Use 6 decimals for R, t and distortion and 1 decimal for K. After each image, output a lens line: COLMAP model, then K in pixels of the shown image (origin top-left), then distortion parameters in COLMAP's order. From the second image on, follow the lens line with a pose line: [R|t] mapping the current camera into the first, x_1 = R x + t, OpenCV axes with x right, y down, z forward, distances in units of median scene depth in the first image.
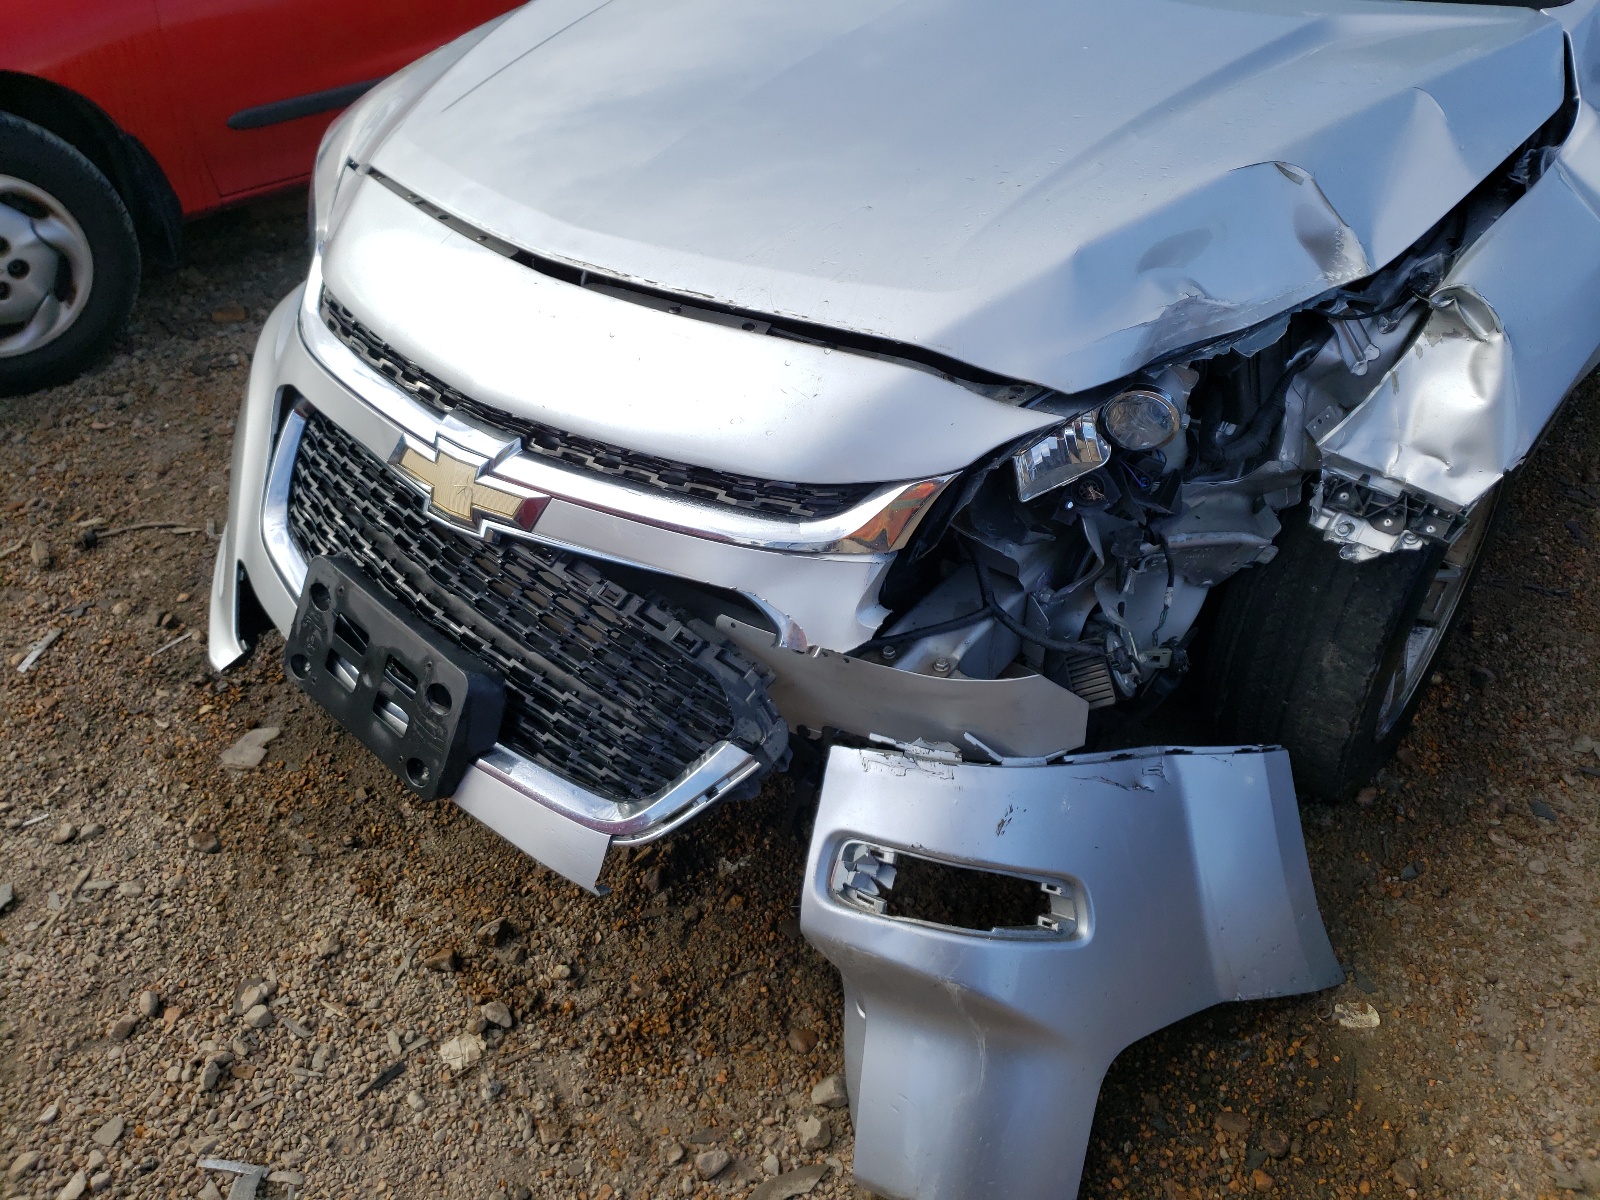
lens RADIAL K [[1311.1, 0, 848.7], [0, 1311.1, 600.3], [0, 0, 1]] dist [-0.007605, 0.034293]
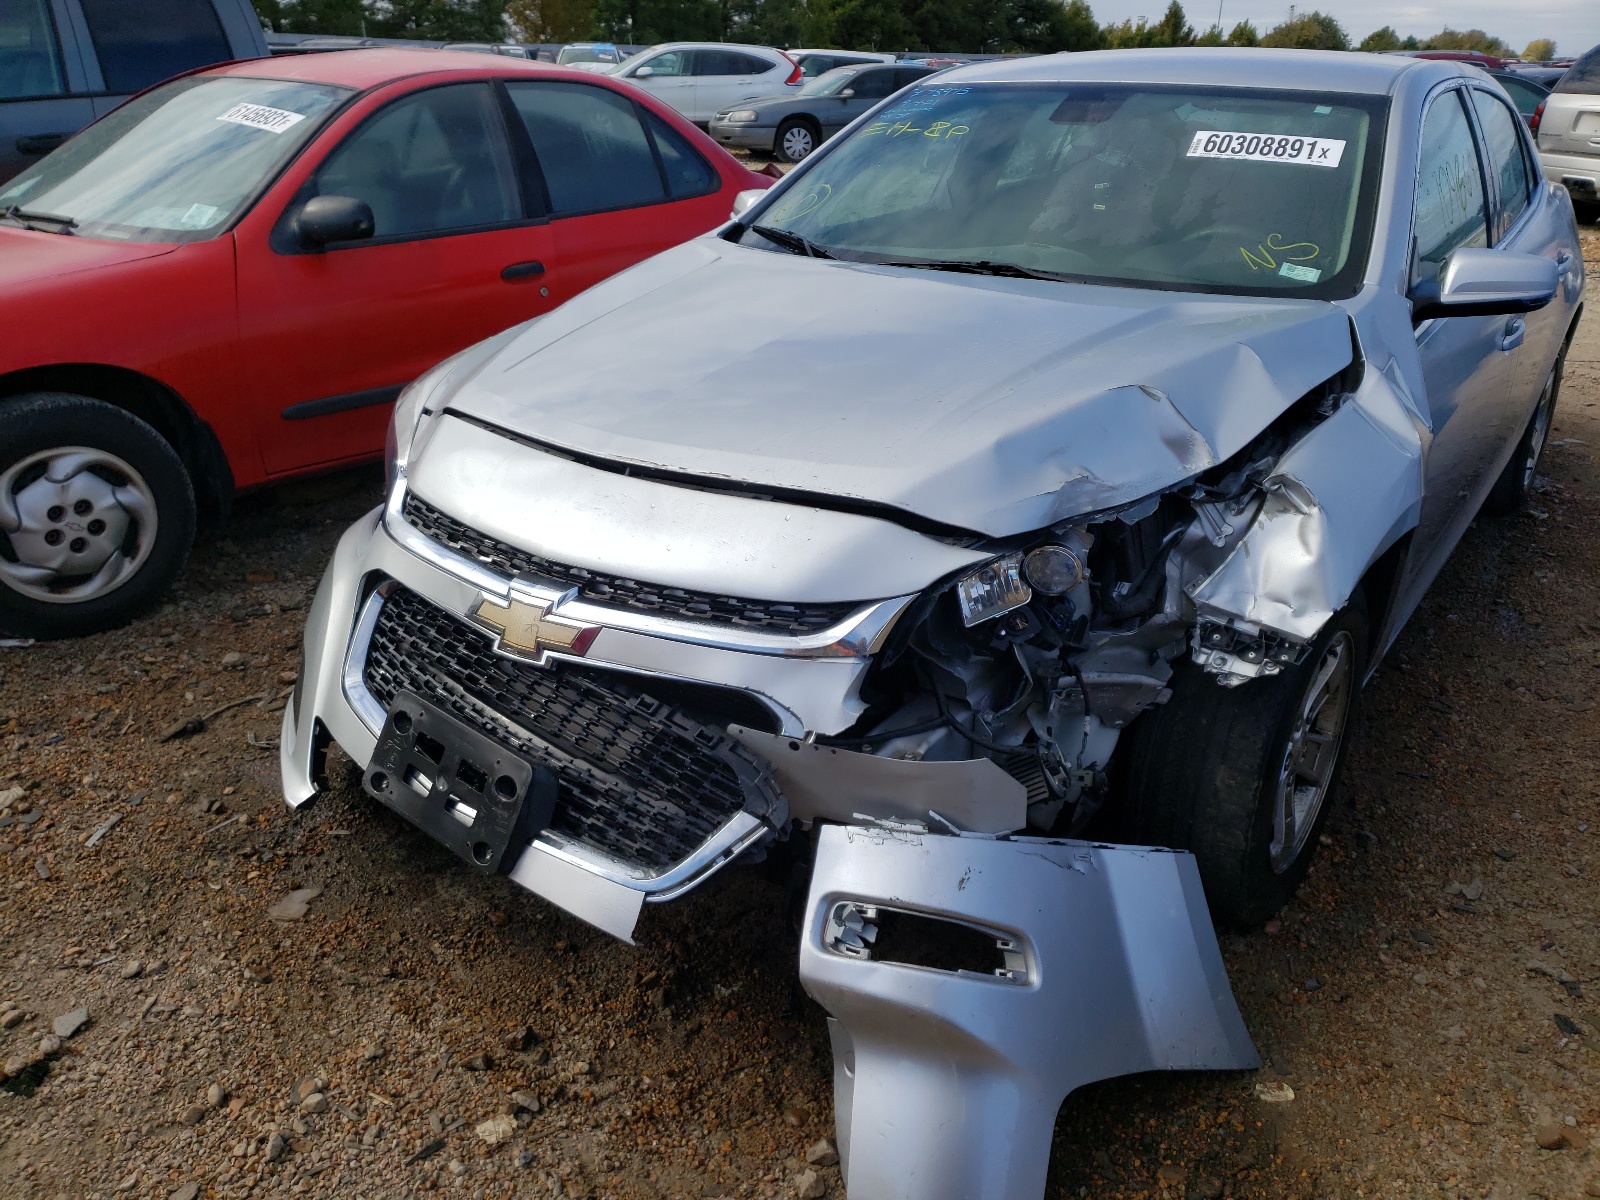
lens RADIAL K [[1311.1, 0, 848.7], [0, 1311.1, 600.3], [0, 0, 1]] dist [-0.007605, 0.034293]
pose [[0.998746, -0.010631, 0.048913, -0.041084], [0.022555, 0.967942, -0.250158, 0.190265], [-0.044686, 0.250948, 0.966969, -0.220845]]
